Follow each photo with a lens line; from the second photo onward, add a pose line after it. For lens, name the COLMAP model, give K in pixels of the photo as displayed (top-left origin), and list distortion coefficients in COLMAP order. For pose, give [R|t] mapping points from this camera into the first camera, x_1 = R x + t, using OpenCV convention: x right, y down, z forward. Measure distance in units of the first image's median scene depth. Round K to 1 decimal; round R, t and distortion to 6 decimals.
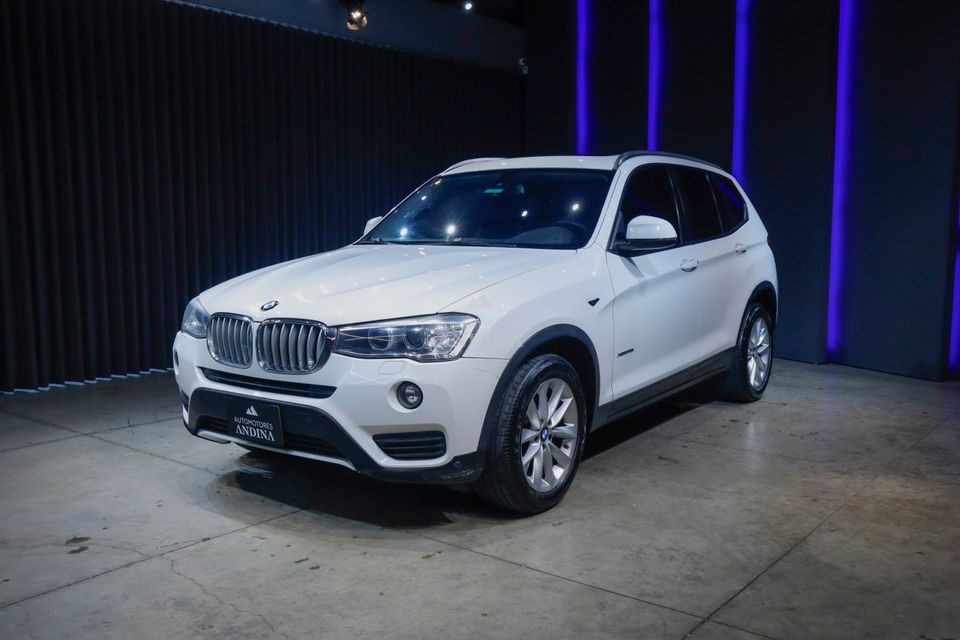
lens RADIAL K [[917.1, 0, 443.3], [0, 917.1, 318.6], [0, 0, 1]] dist [-0.012460, -0.003384]
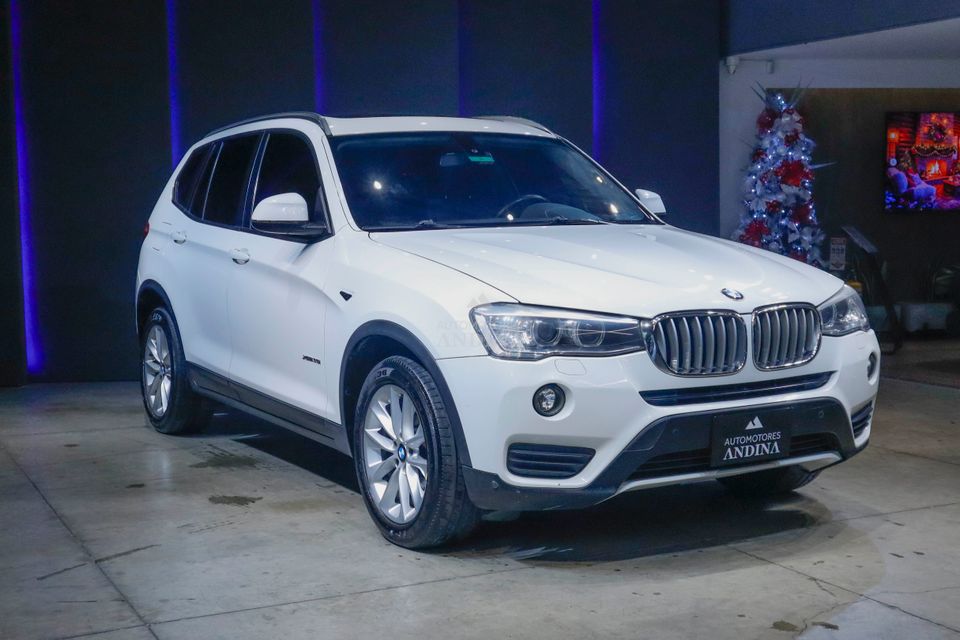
lens RADIAL K [[1393.2, 0, 480.0], [0, 1393.2, 320.0], [0, 0, 1]] dist [0.015615, 0.073768]
pose [[0.370841, -0.081770, 0.925090, -1.503968], [0.115571, 0.992436, 0.041393, -0.072172], [-0.921477, 0.091564, 0.377486, 0.791765]]
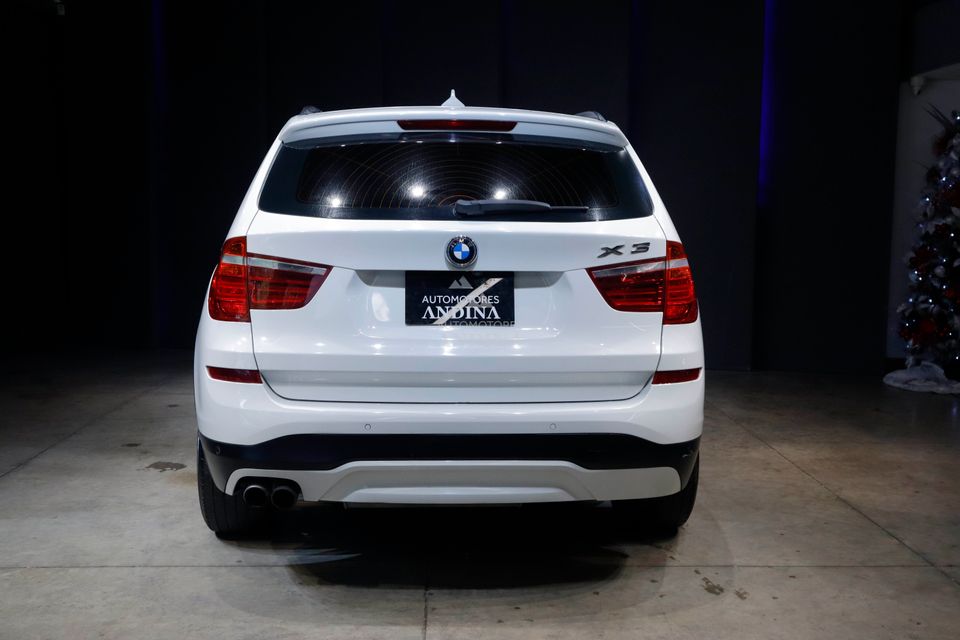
lens RADIAL K [[1117.5, 0, 480.0], [0, 1117.5, 320.0], [0, 0, 1]] dist [0.017662, 0.062890]
pose [[0.735909, -0.055630, 0.674791, -0.844771], [0.062856, 0.997928, 0.013721, -0.024288], [-0.674157, 0.032317, 0.737881, 0.273838]]
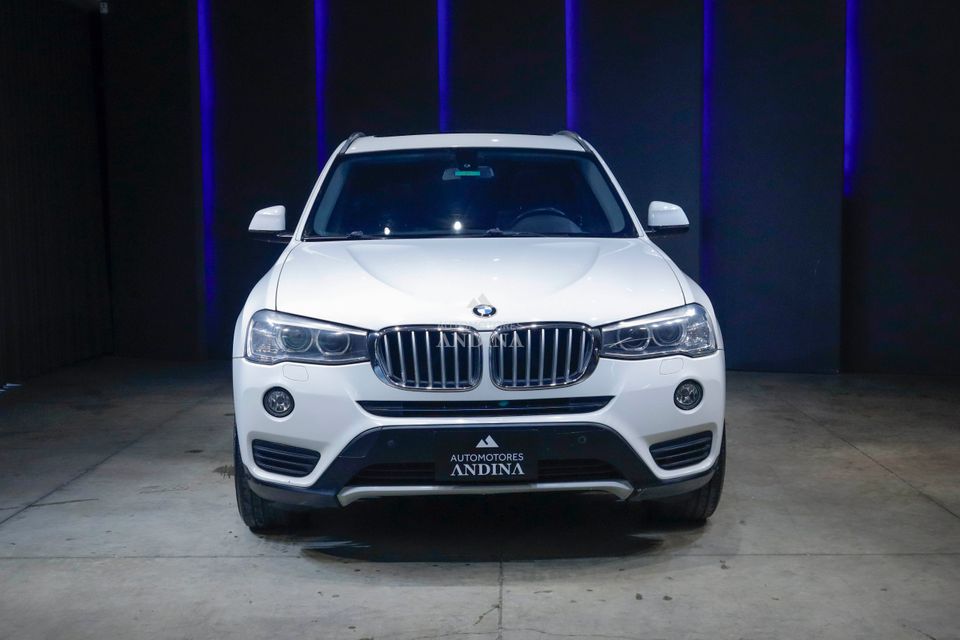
lens RADIAL K [[1278.3, 0, 474.3], [0, 1278.3, 306.8], [0, 0, 1]] dist [0.002839, 0.099351]
pose [[0.770606, -0.053538, 0.635060, -0.970729], [0.078797, 0.996823, -0.011580, -0.005641], [-0.632422, 0.058965, 0.772376, 0.144897]]
